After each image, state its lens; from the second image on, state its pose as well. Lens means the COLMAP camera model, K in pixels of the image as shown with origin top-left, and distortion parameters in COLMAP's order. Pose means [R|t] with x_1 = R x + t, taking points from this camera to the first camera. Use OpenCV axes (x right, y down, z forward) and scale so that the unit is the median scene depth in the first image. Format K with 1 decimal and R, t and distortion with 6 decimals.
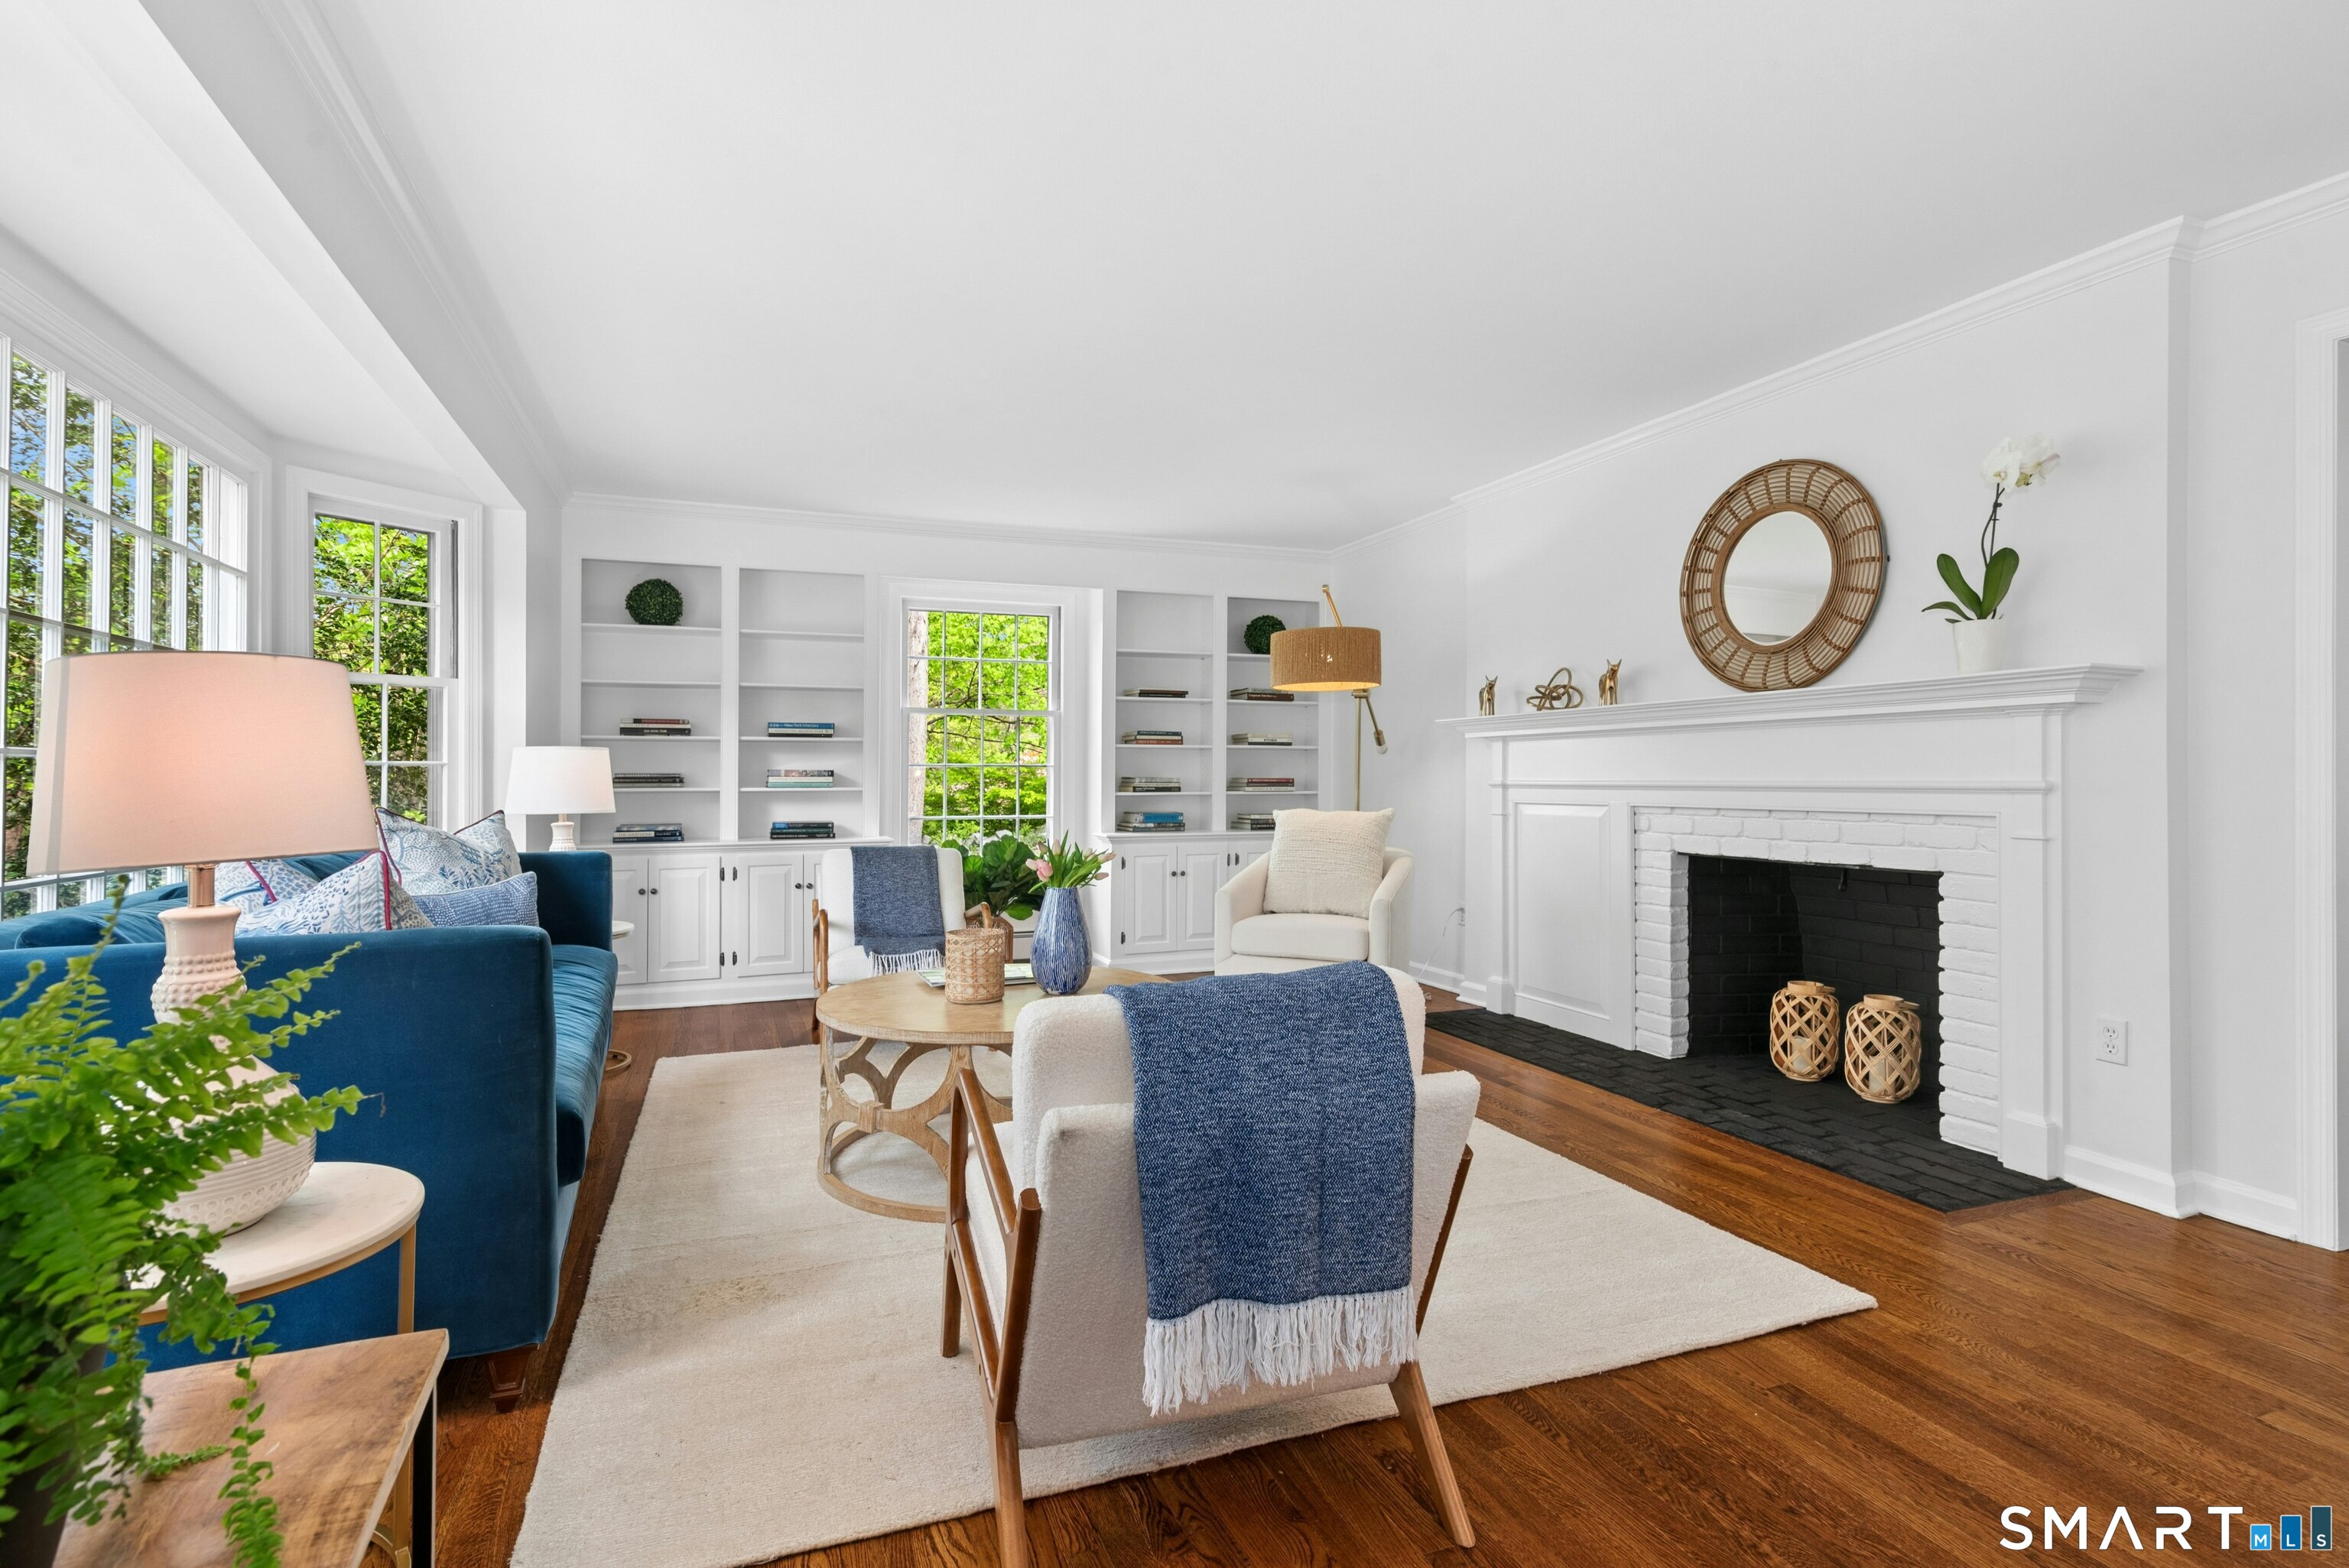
lens RADIAL K [[1100.0, 0, 1181.6], [0, 1100.0, 778.5], [0, 0, 1]] dist [-0.003285, -0.000755]
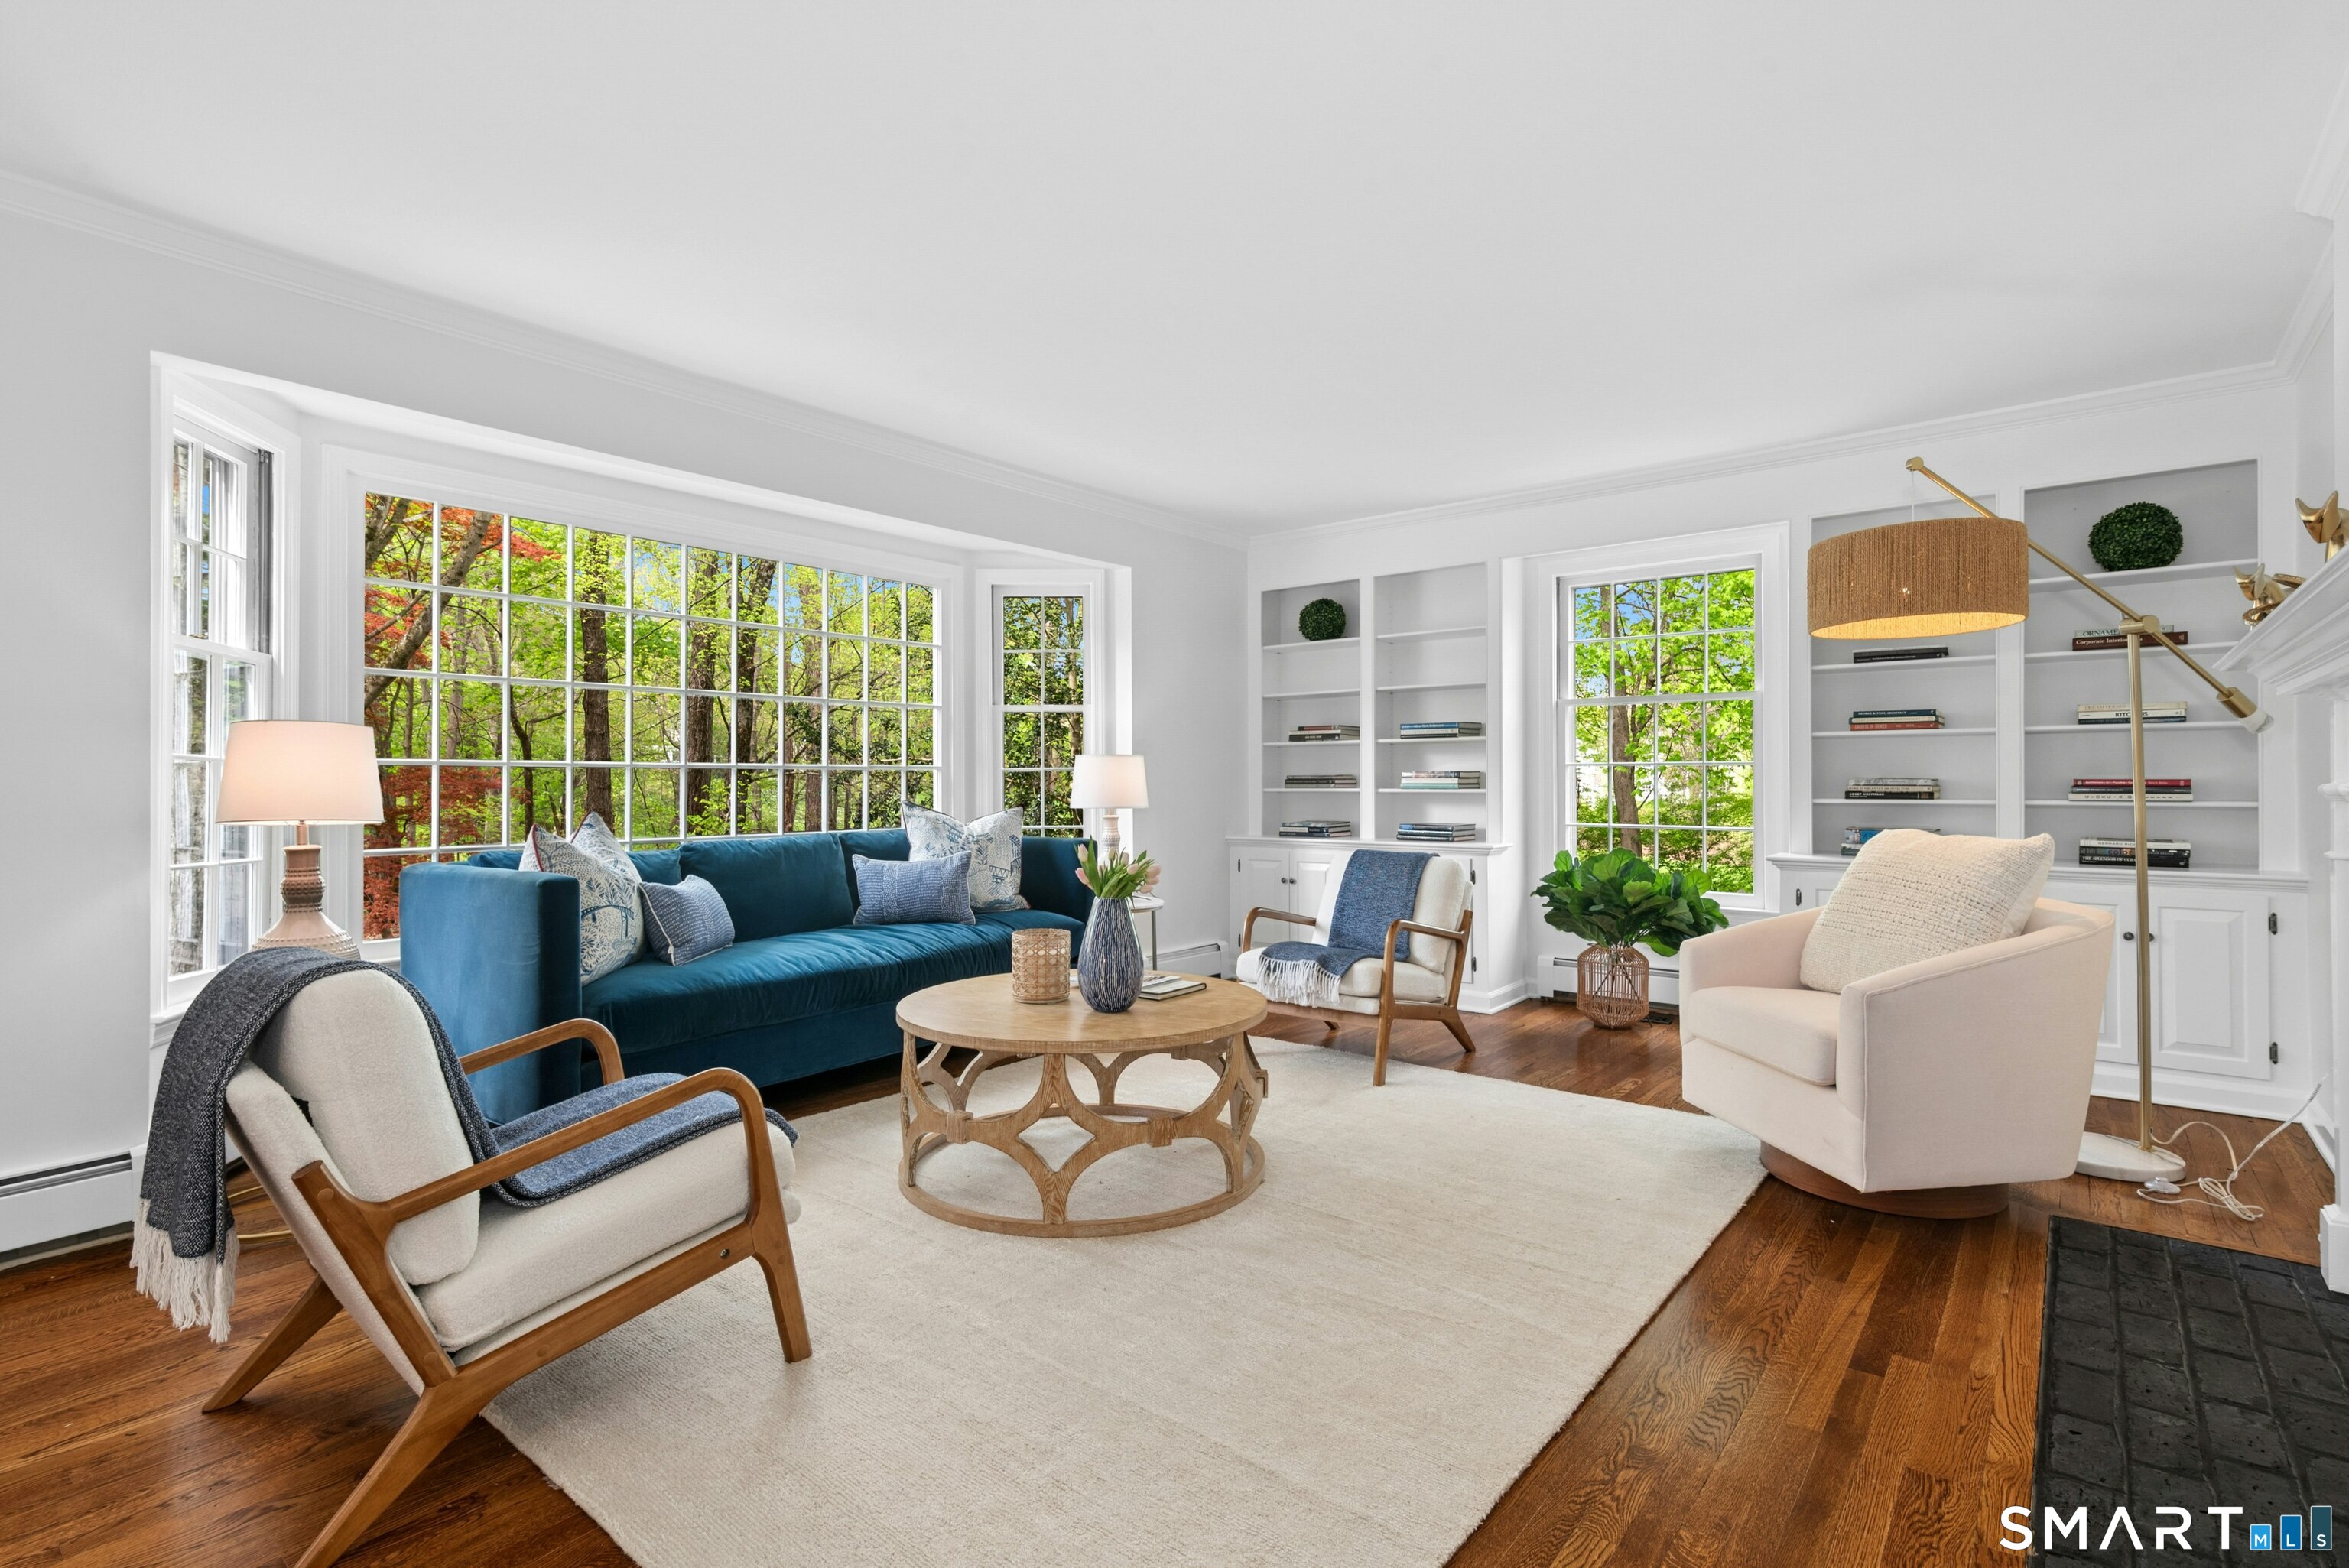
lens RADIAL K [[1100.0, 0, 1179.9], [0, 1100.0, 773.2], [0, 0, 1]] dist [-0.003285, -0.000755]
pose [[0.514329, -0.004290, -0.857582, 0.393009], [0.001576, 0.999991, -0.004057, -0.002302], [0.857591, 0.000735, 0.514331, 0.308094]]
